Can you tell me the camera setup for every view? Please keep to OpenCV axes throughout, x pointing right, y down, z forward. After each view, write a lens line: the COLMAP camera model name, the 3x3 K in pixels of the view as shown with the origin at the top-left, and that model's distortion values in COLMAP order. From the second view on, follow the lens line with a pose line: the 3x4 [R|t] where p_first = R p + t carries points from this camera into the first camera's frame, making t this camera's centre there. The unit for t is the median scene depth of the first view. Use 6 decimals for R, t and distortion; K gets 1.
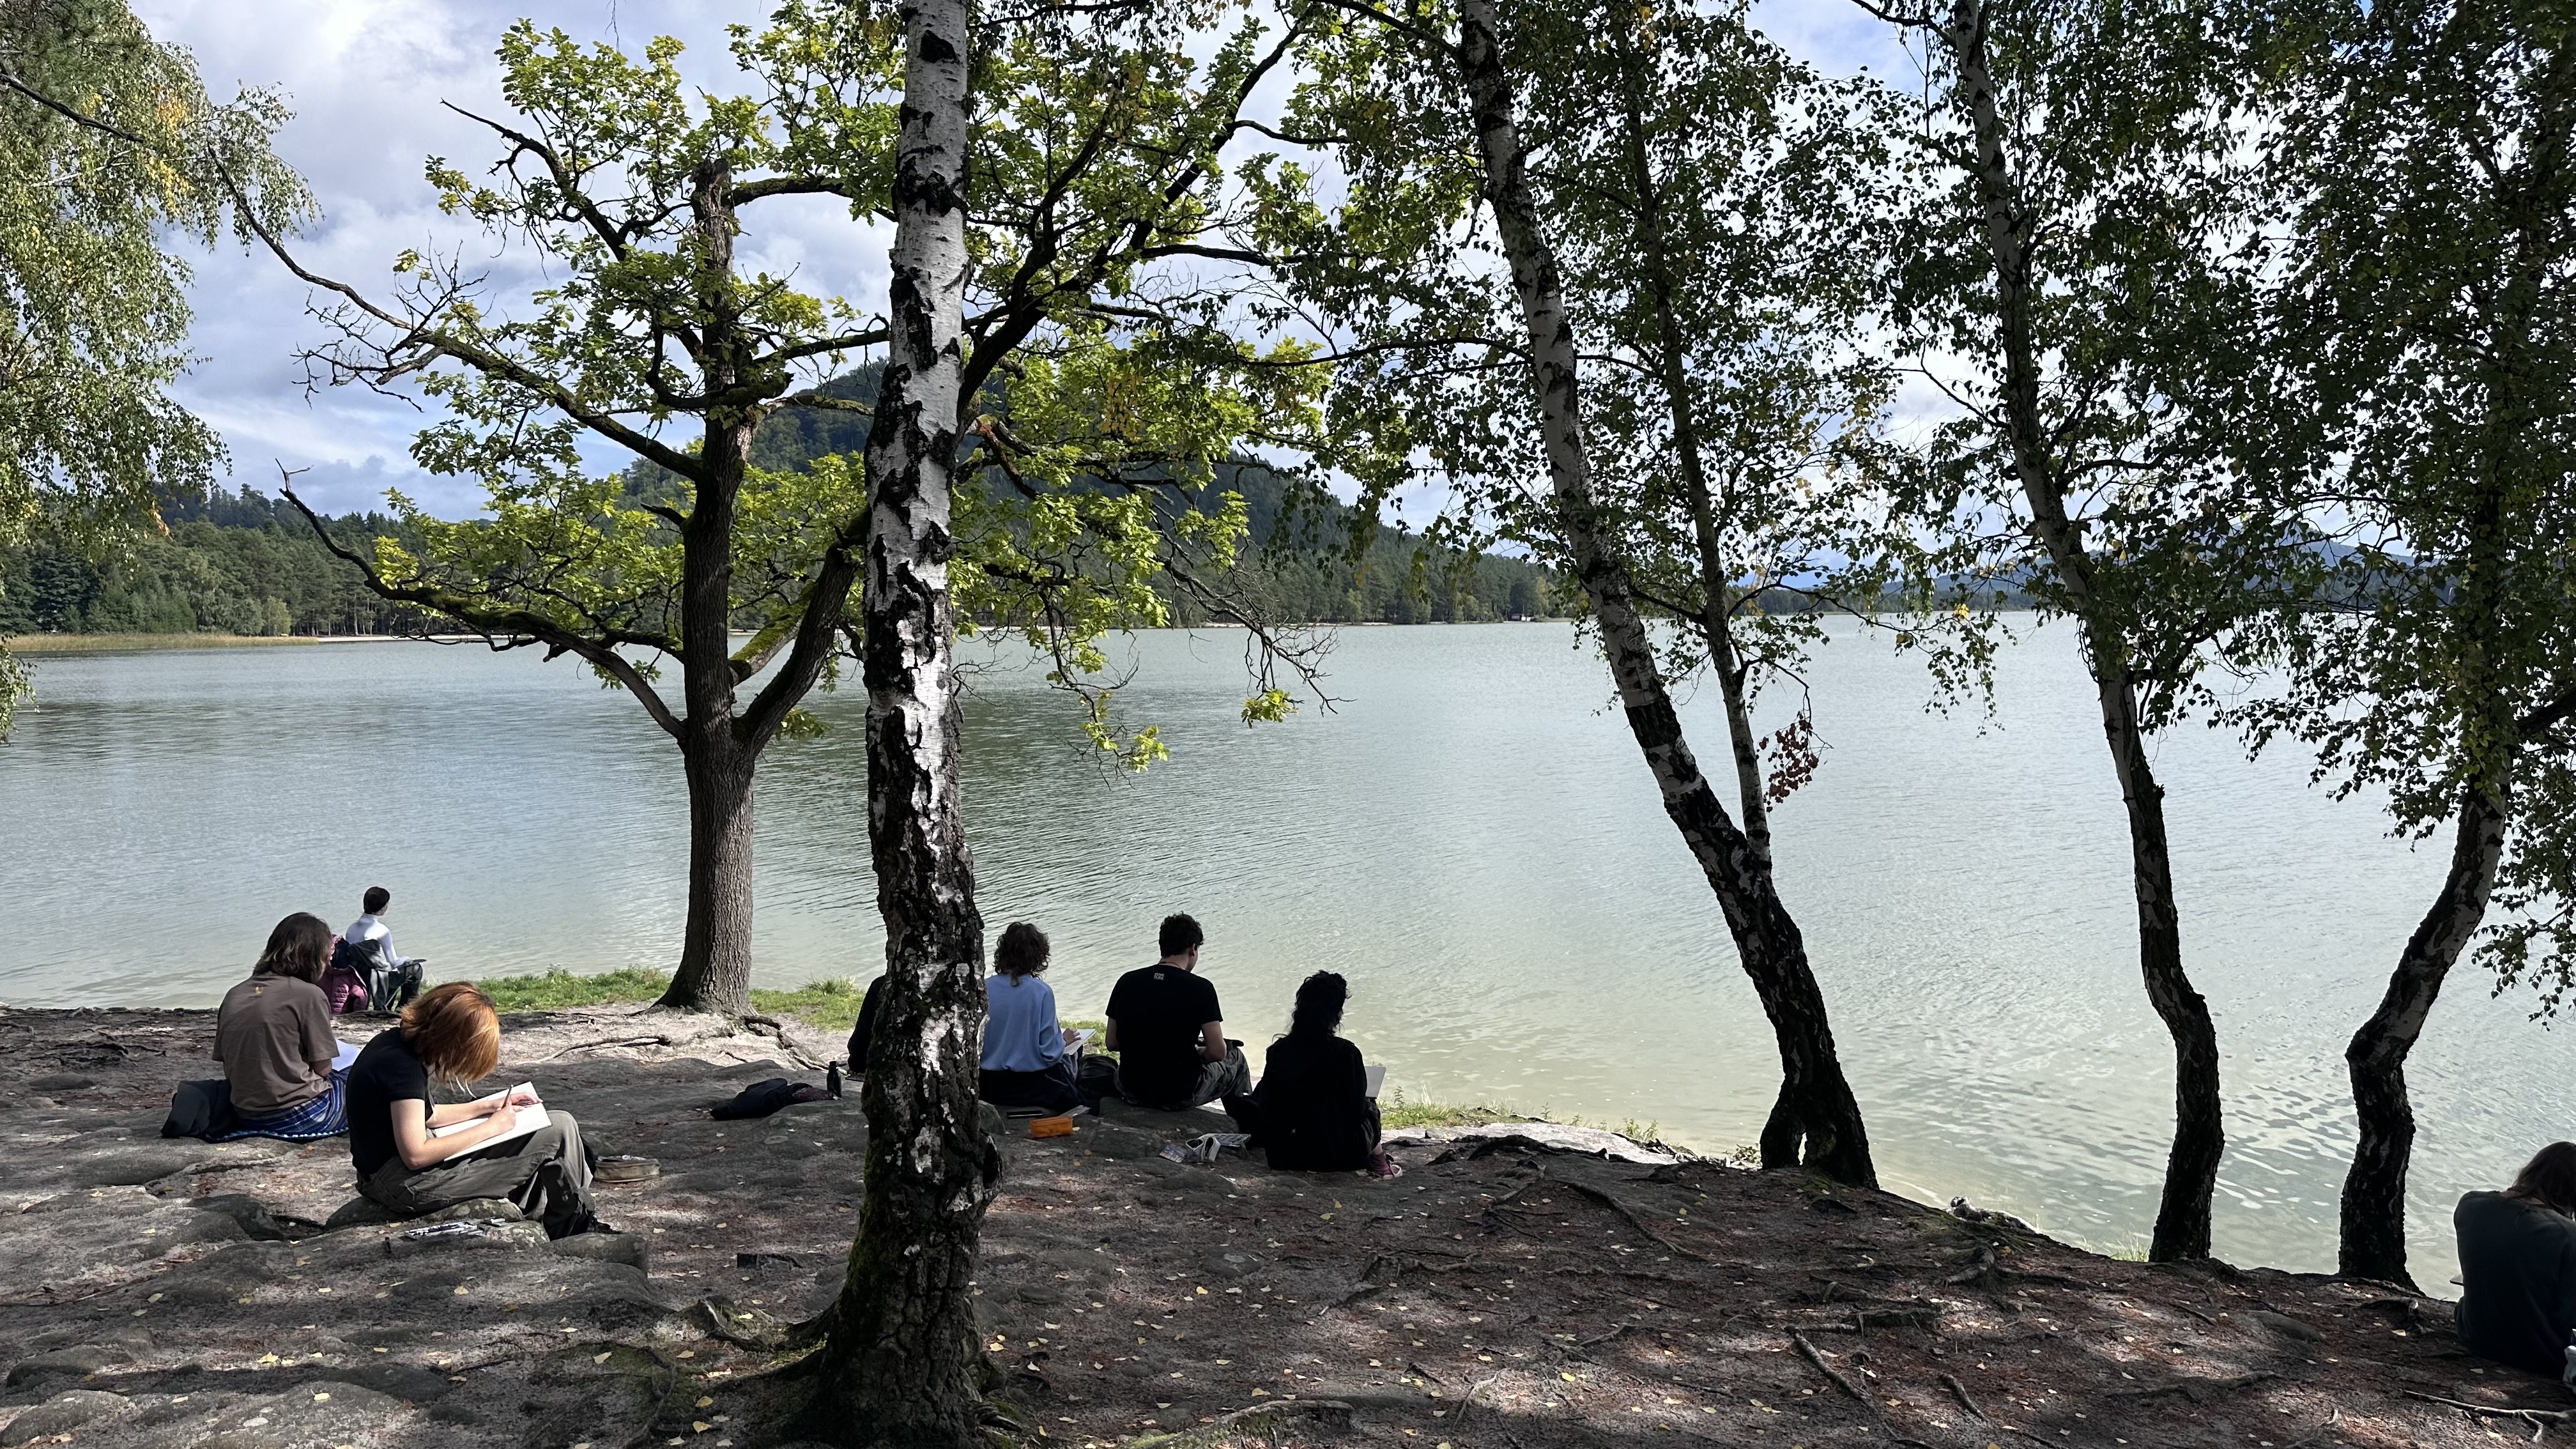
lens RADIAL K [[1809.3, 0, 1297.9], [0, 1809.3, 728.4], [0, 0, 1]] dist [-0.047771, -0.014738]
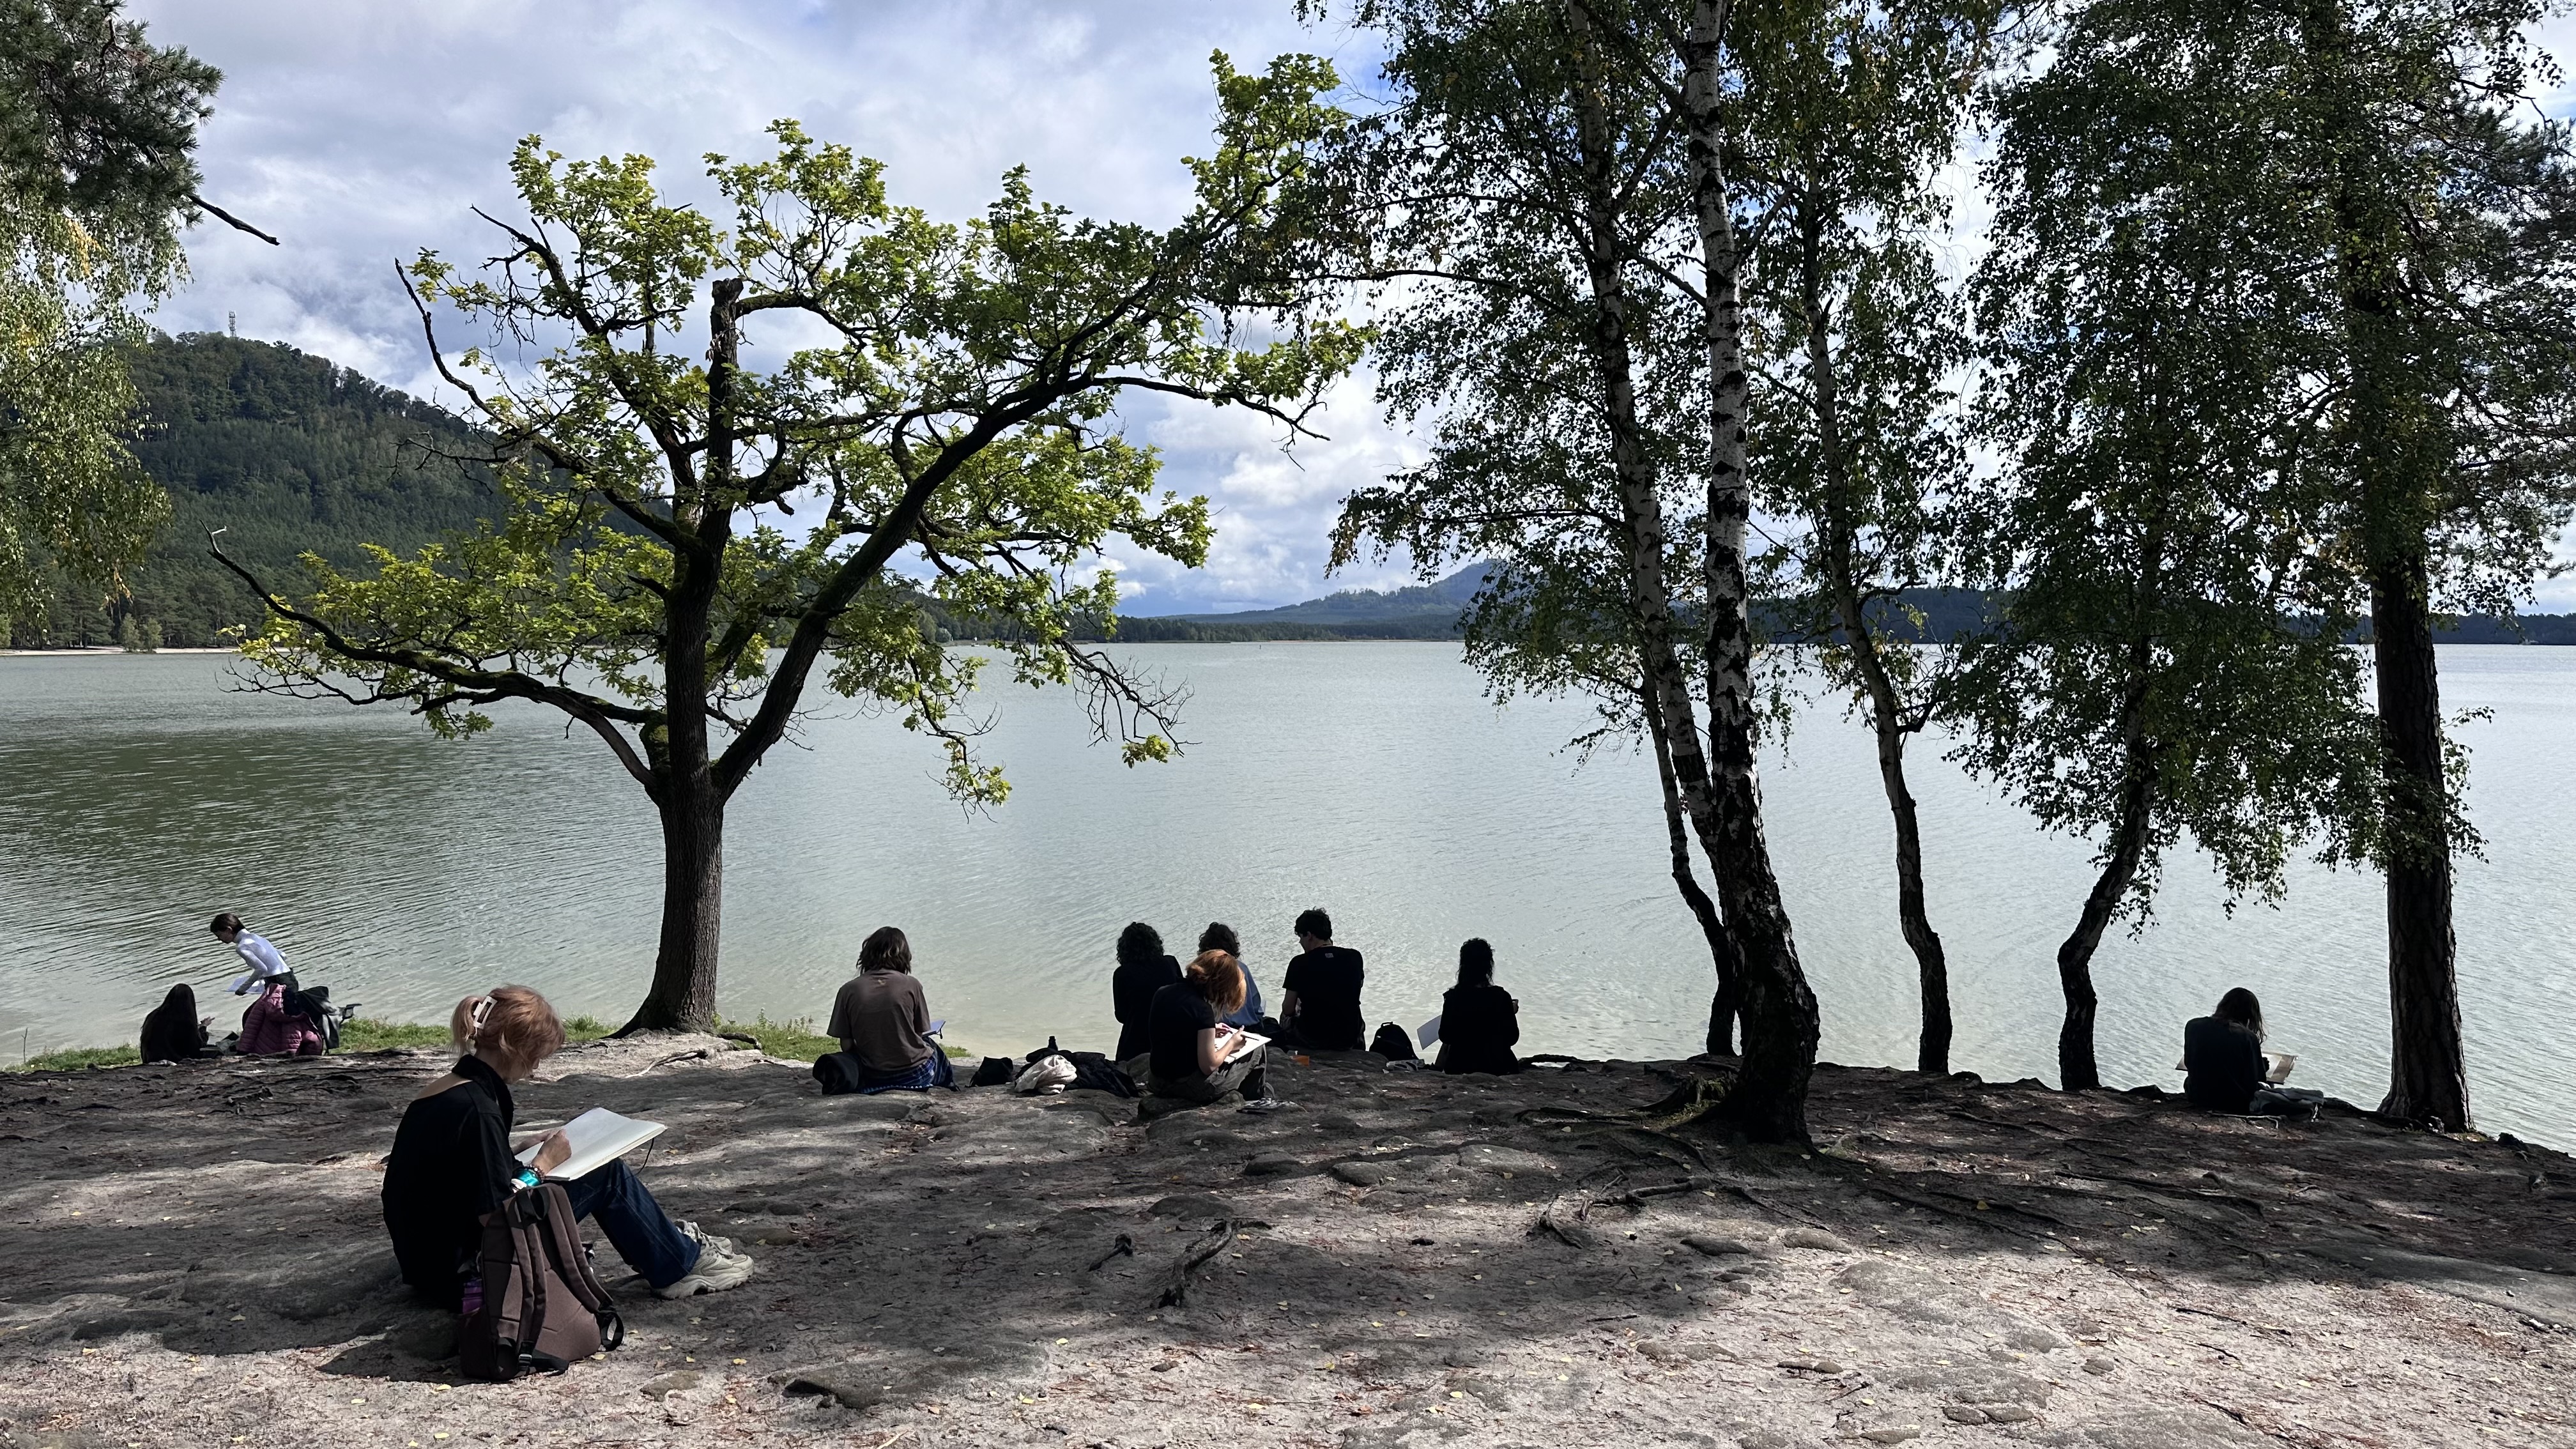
lens RADIAL K [[1809.3, 0, 1275.9], [0, 1809.3, 717.0], [0, 0, 1]] dist [-0.047771, -0.014738]
pose [[0.937991, -0.007670, 0.346574, -0.395779], [0.014371, 0.999756, -0.016770, -0.014255], [-0.346361, 0.020711, 0.937873, -0.187224]]
